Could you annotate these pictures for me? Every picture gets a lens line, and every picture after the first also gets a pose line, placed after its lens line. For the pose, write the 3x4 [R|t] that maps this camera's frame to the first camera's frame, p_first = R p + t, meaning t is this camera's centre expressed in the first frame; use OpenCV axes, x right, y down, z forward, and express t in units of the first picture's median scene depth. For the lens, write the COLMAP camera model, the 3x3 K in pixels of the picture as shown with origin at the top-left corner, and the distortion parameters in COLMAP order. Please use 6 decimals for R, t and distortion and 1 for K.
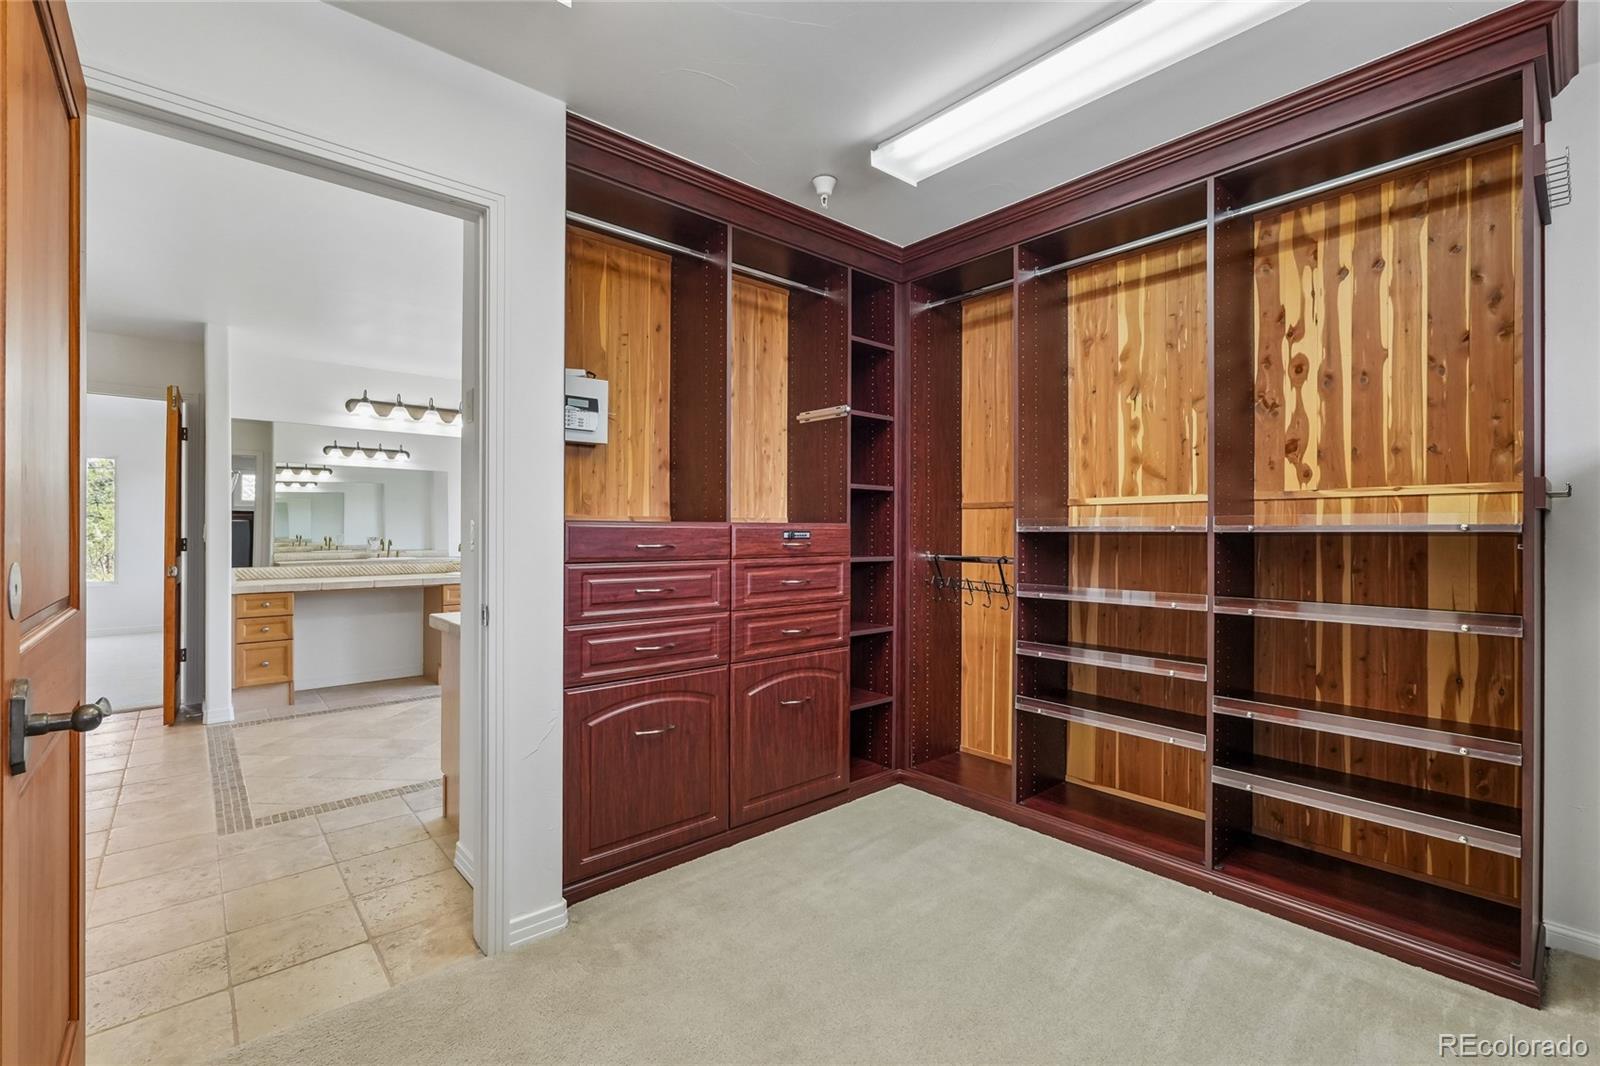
lens RADIAL K [[688.8, 0, 809.1], [0, 688.8, 528.4], [0, 0, 1]] dist [-0.000282, 0.000189]
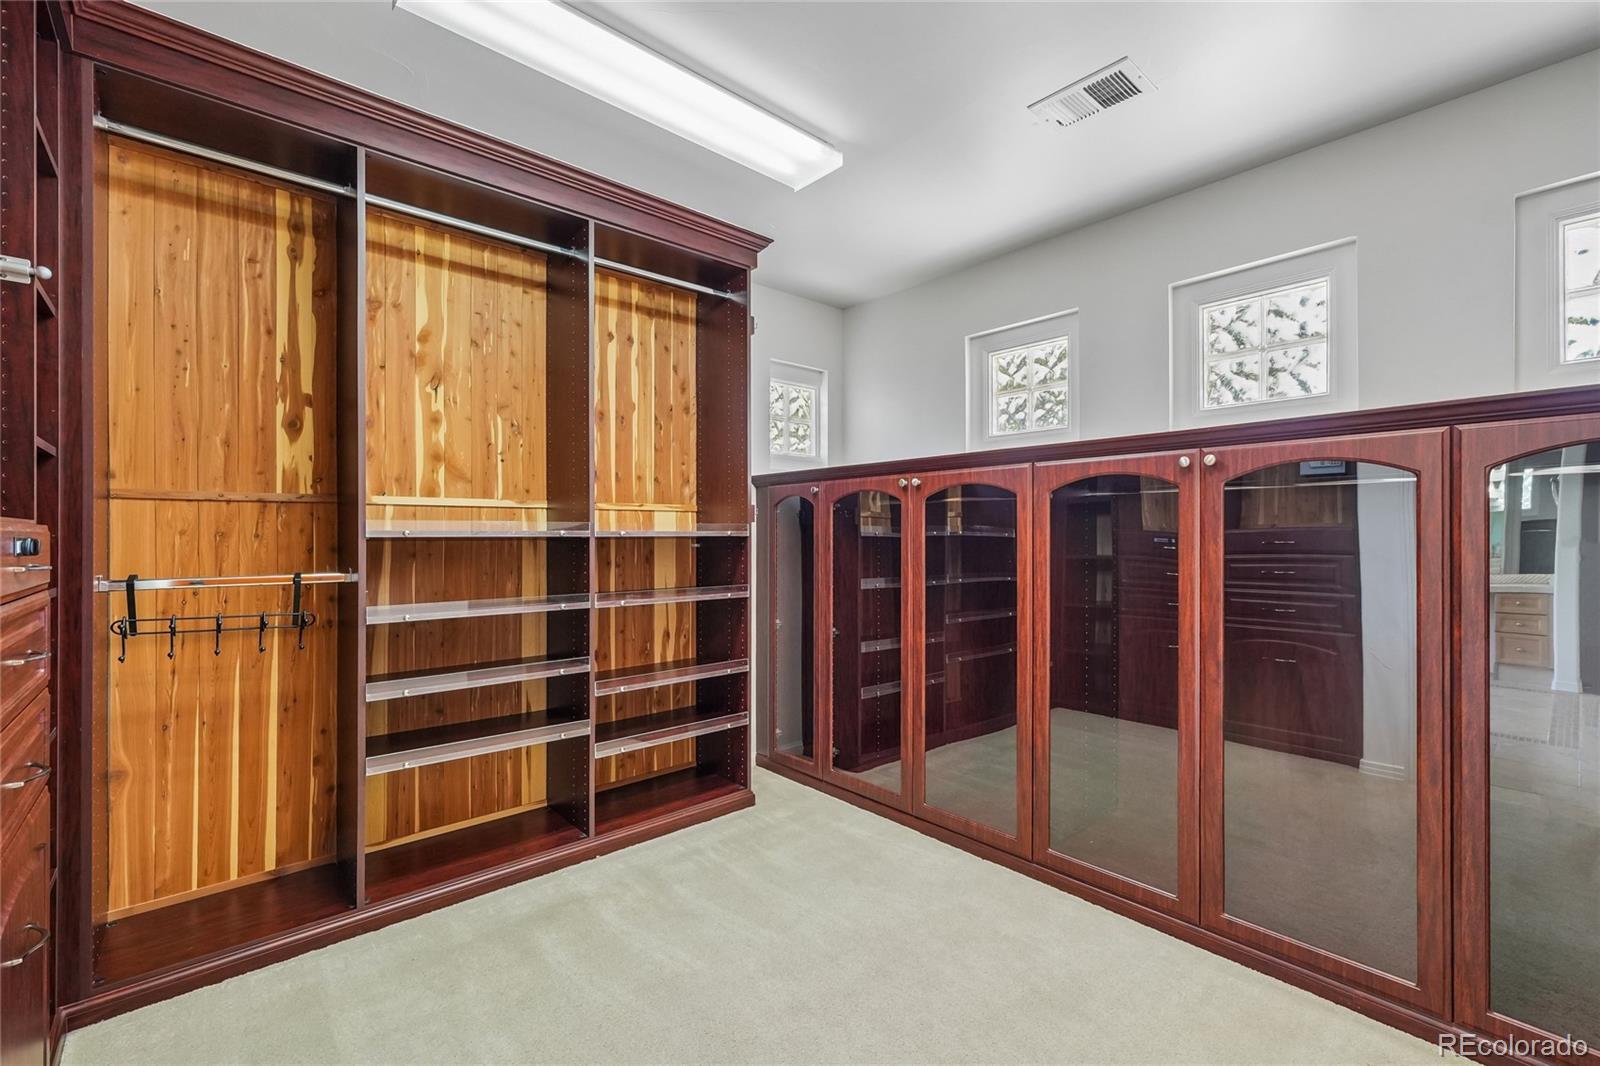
lens RADIAL K [[692.4, 0, 795.0], [0, 692.4, 537.0], [0, 0, 1]] dist [-0.002116, 0.001334]
pose [[0.010475, -0.002167, 0.999943, -0.442361], [-0.002138, 0.999995, 0.002190, 0.002026], [-0.999943, -0.002160, 0.010470, 0.540063]]
